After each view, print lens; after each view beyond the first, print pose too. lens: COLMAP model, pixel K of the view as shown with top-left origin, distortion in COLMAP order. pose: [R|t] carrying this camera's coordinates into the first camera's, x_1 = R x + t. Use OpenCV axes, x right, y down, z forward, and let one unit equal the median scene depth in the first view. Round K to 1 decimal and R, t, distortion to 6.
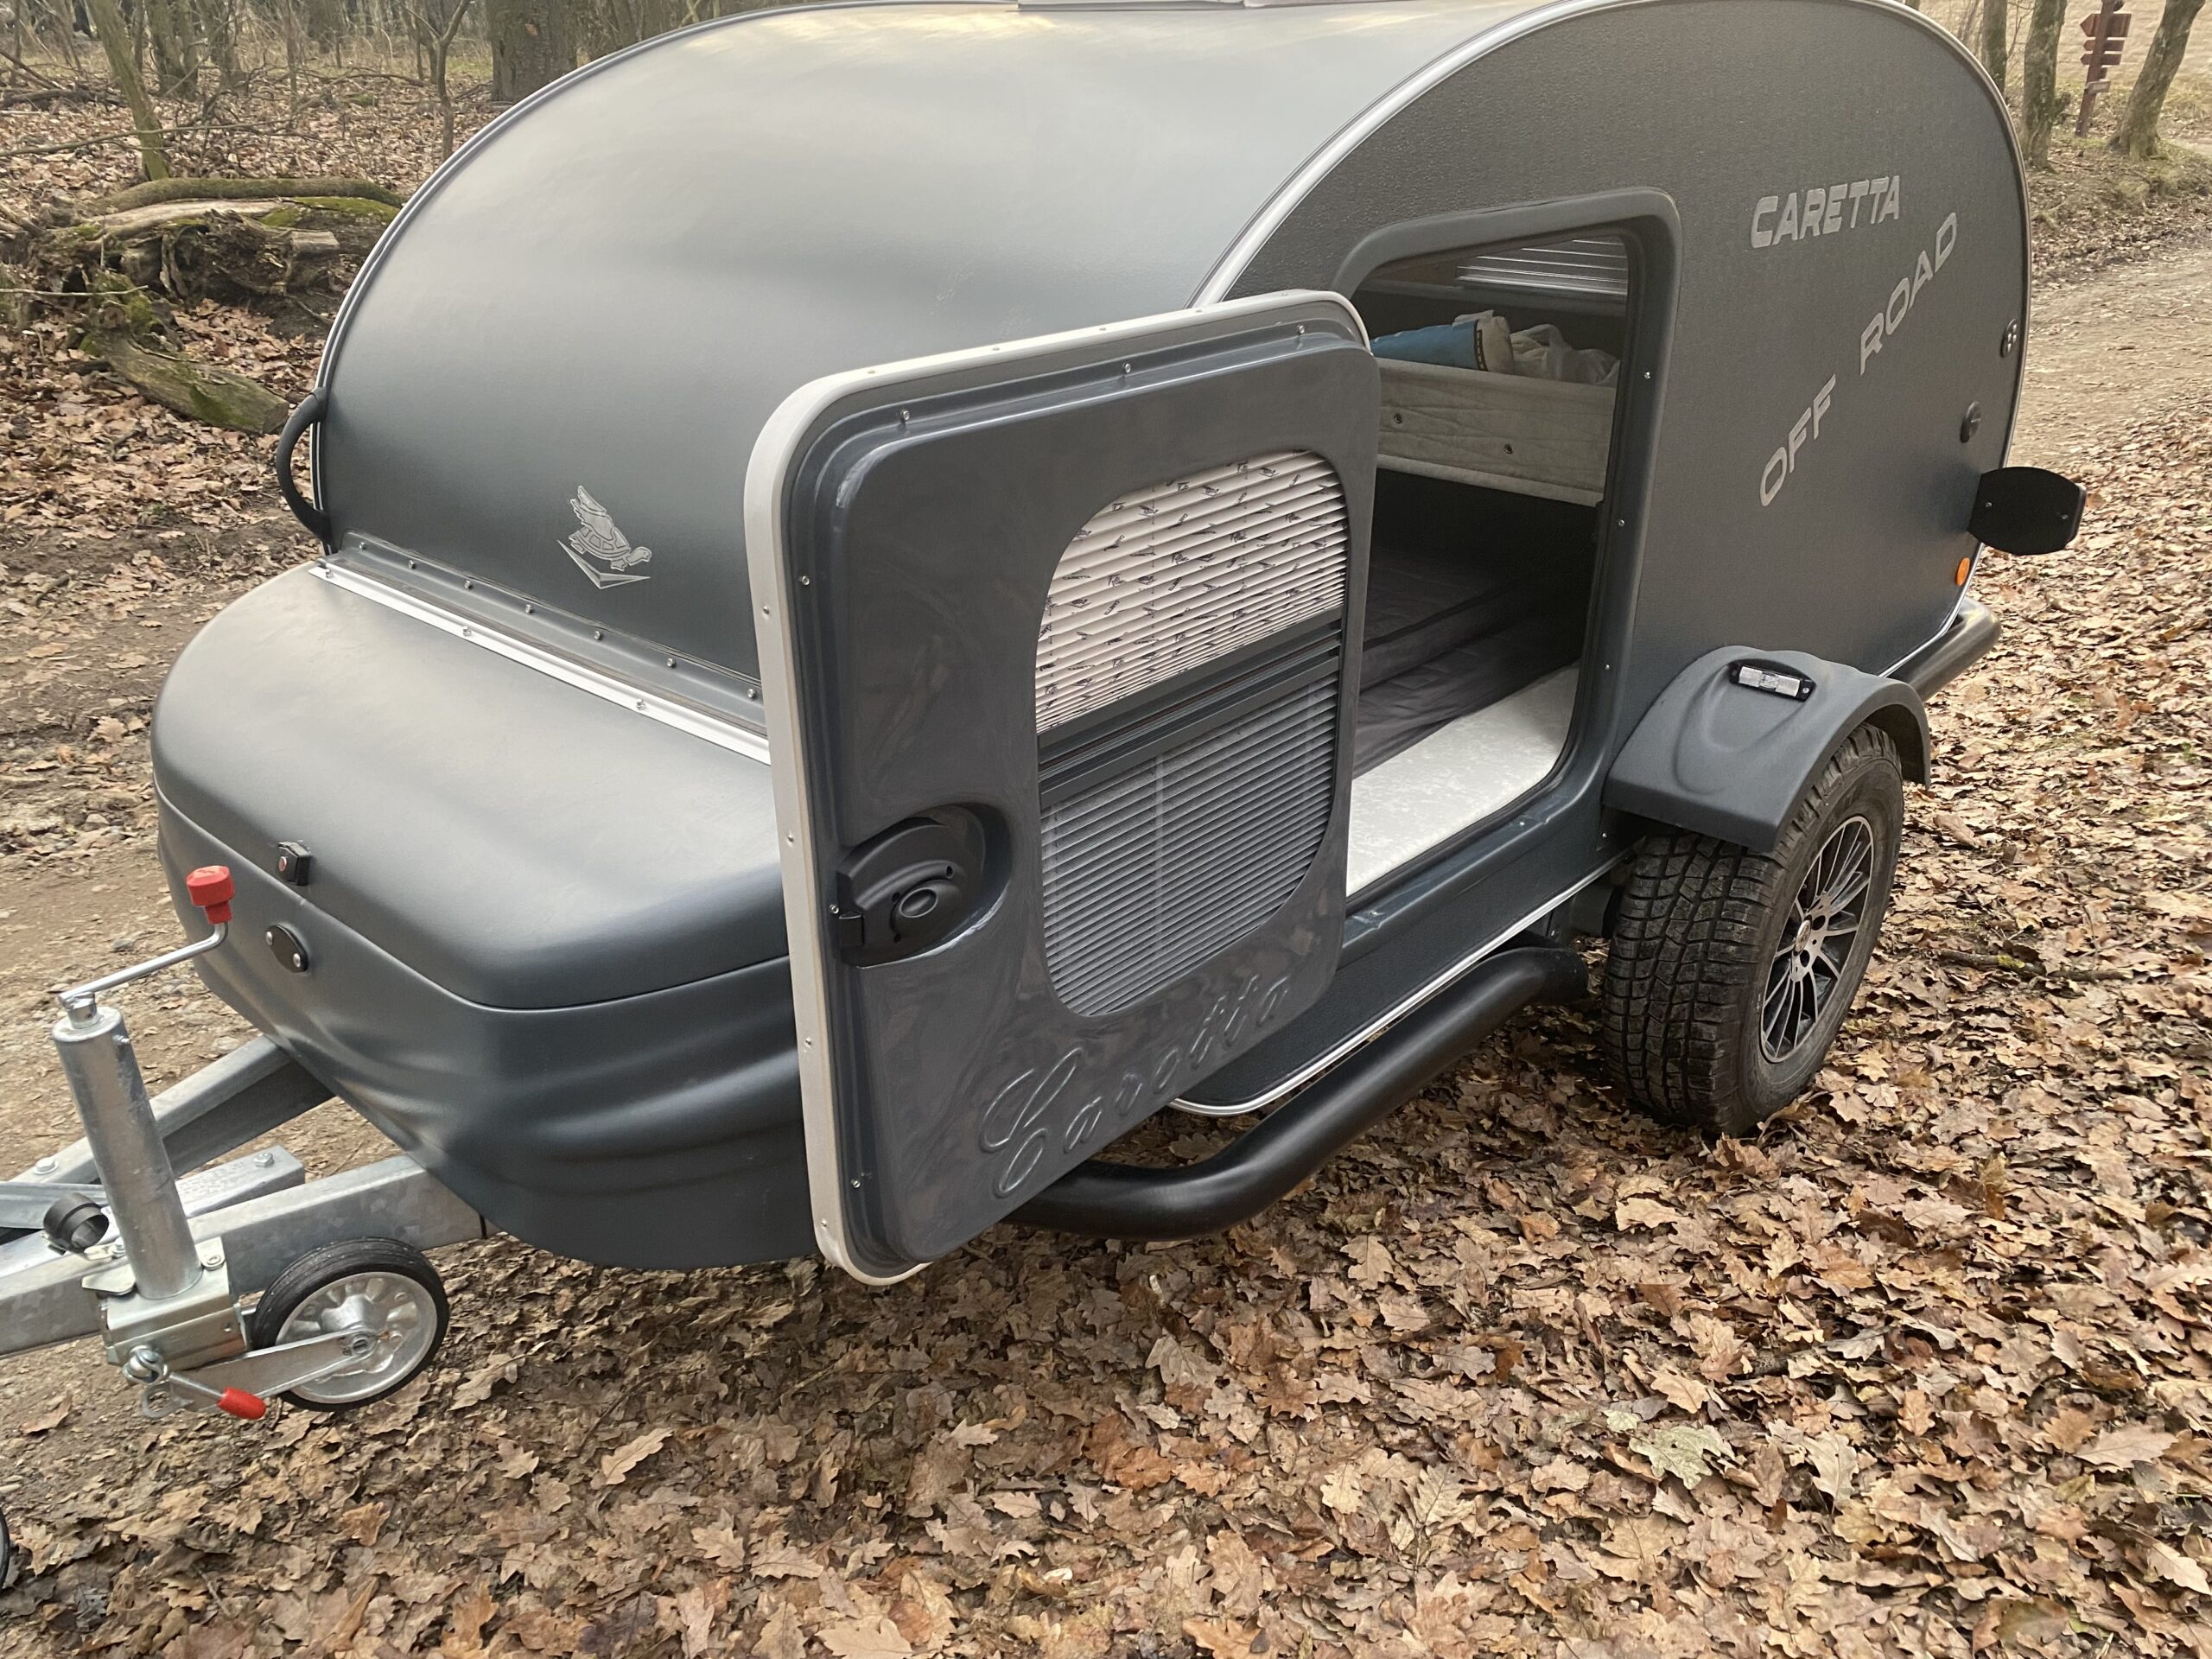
lens RADIAL K [[1731.0, 0, 1101.0], [0, 1731.0, 828.1], [0, 0, 1]] dist [0.028011, -0.015146]
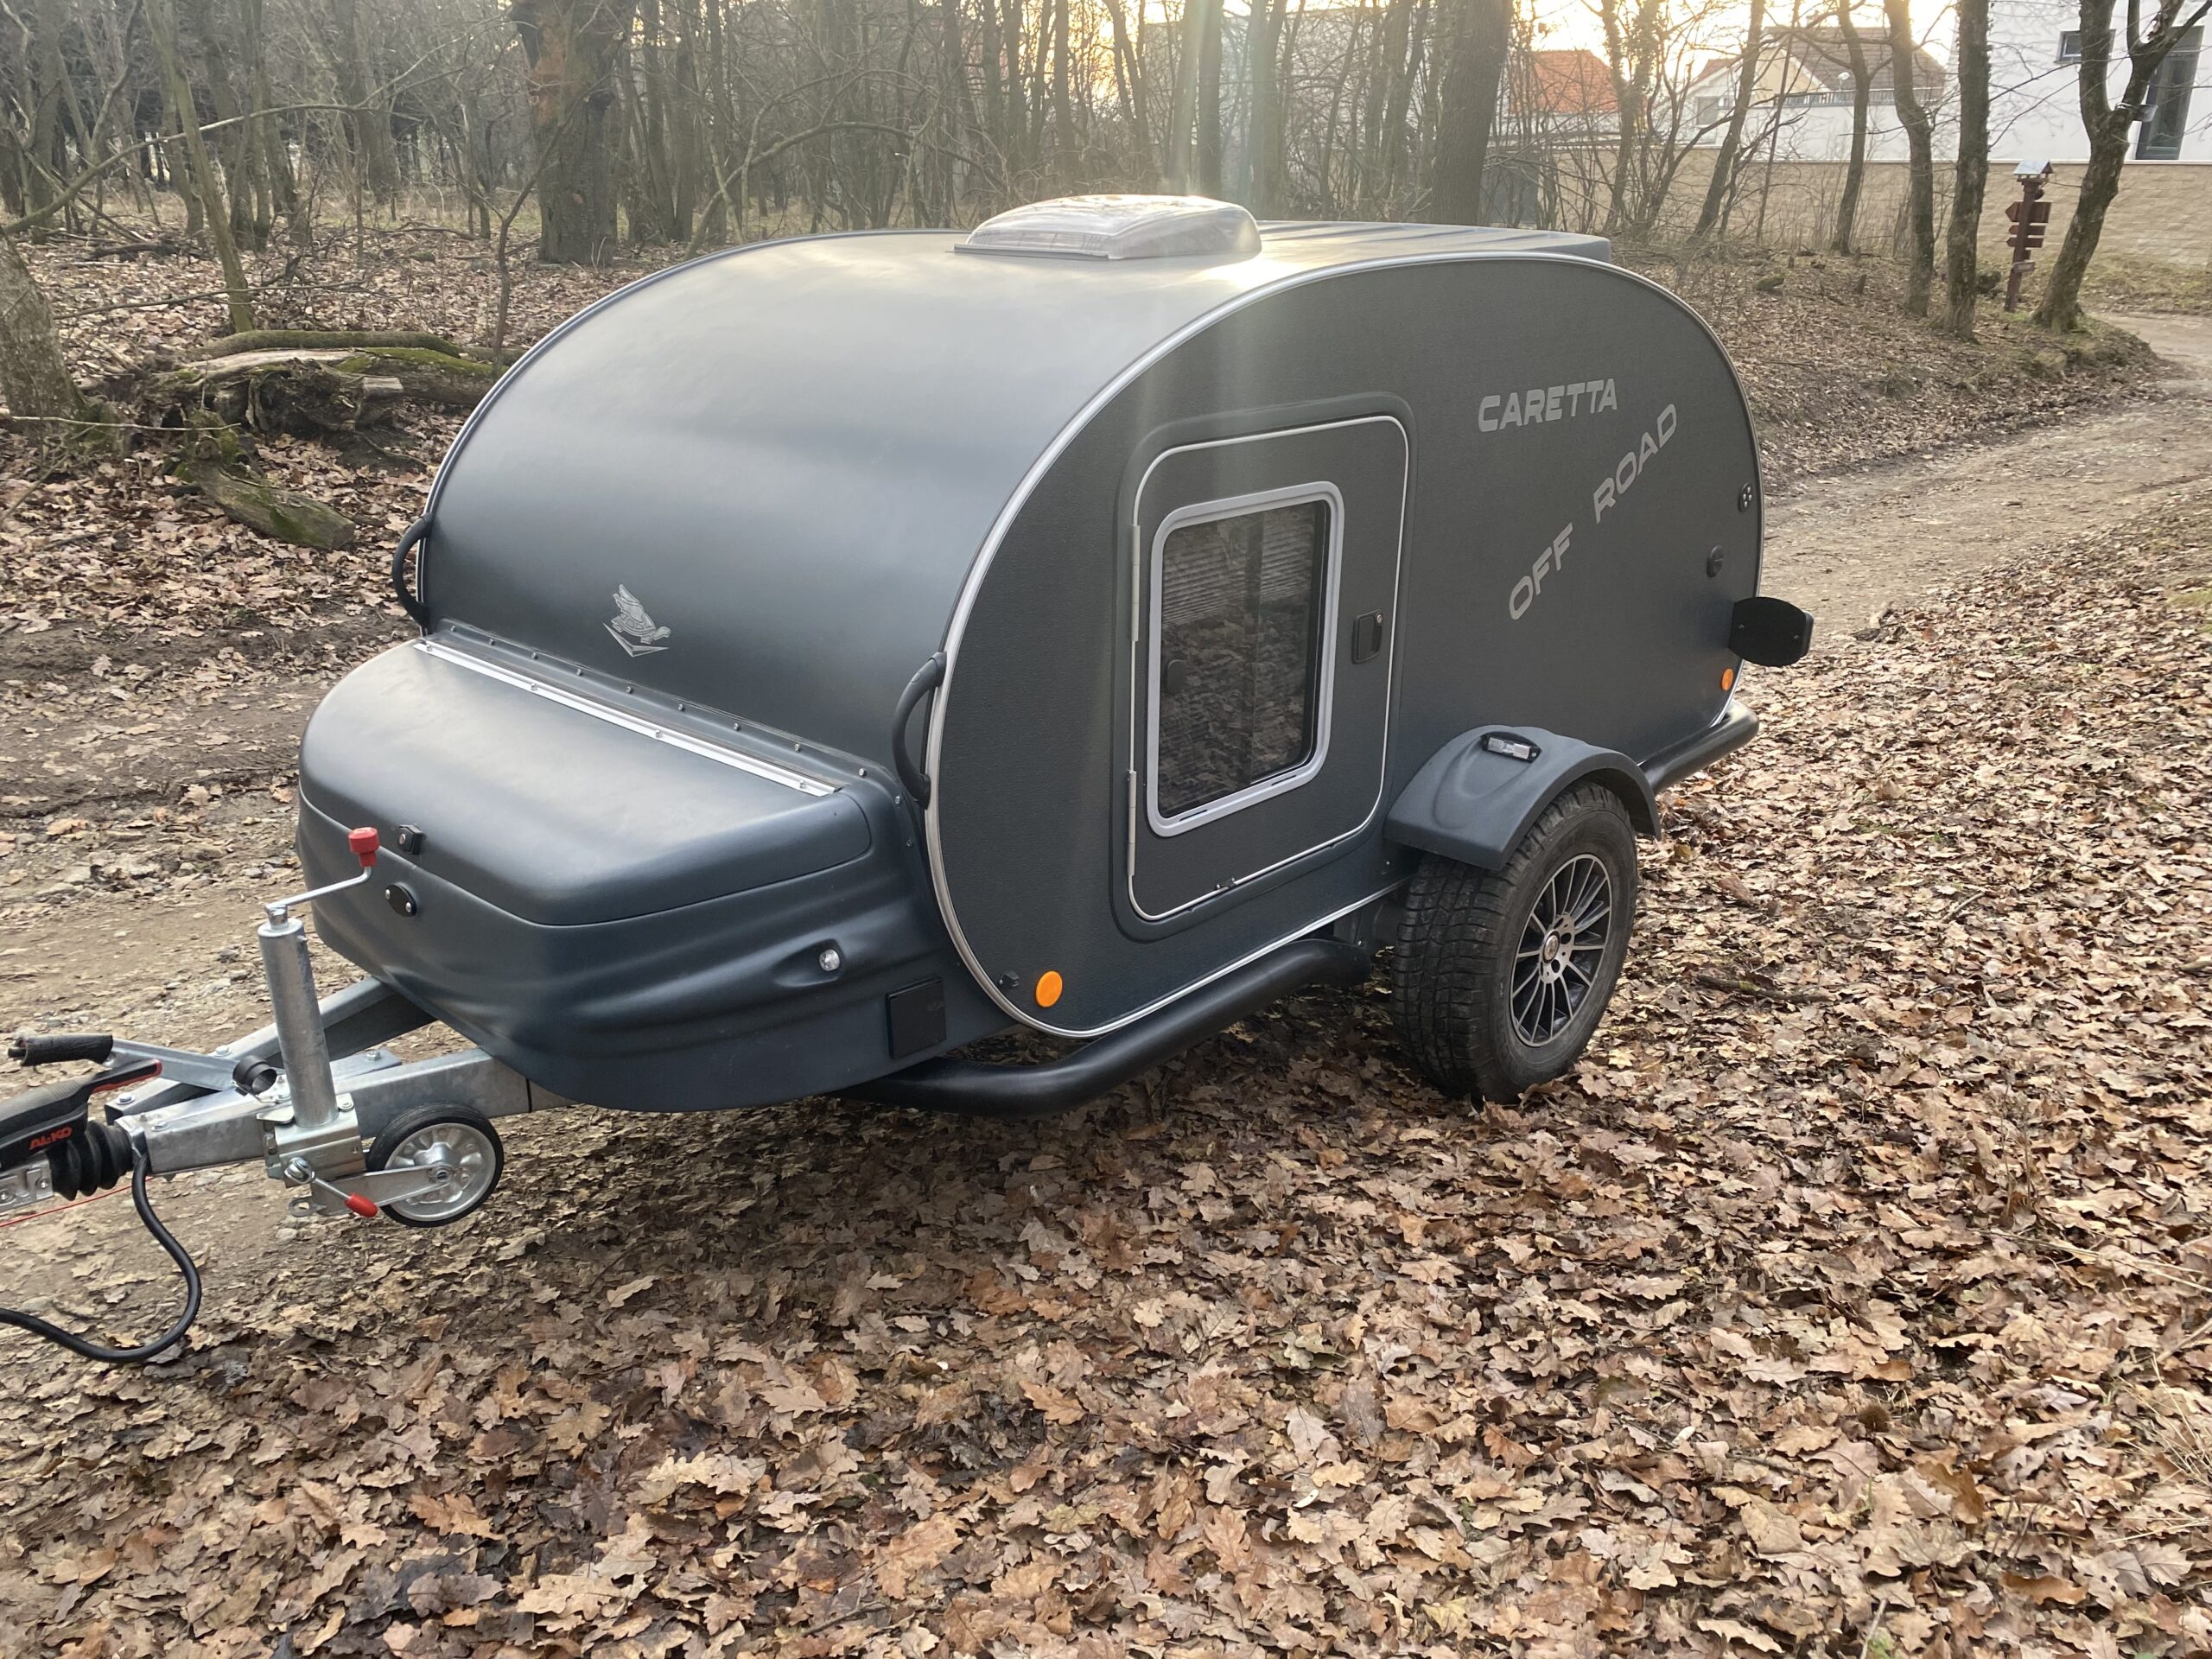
lens RADIAL K [[1731.0, 0, 1101.0], [0, 1731.0, 828.1], [0, 0, 1]] dist [0.028011, -0.015146]
pose [[0.999848, 0.017019, -0.003824, 0.072972], [-0.017260, 0.996951, -0.076099, 0.077608], [0.002518, 0.076153, 0.997093, -0.284533]]
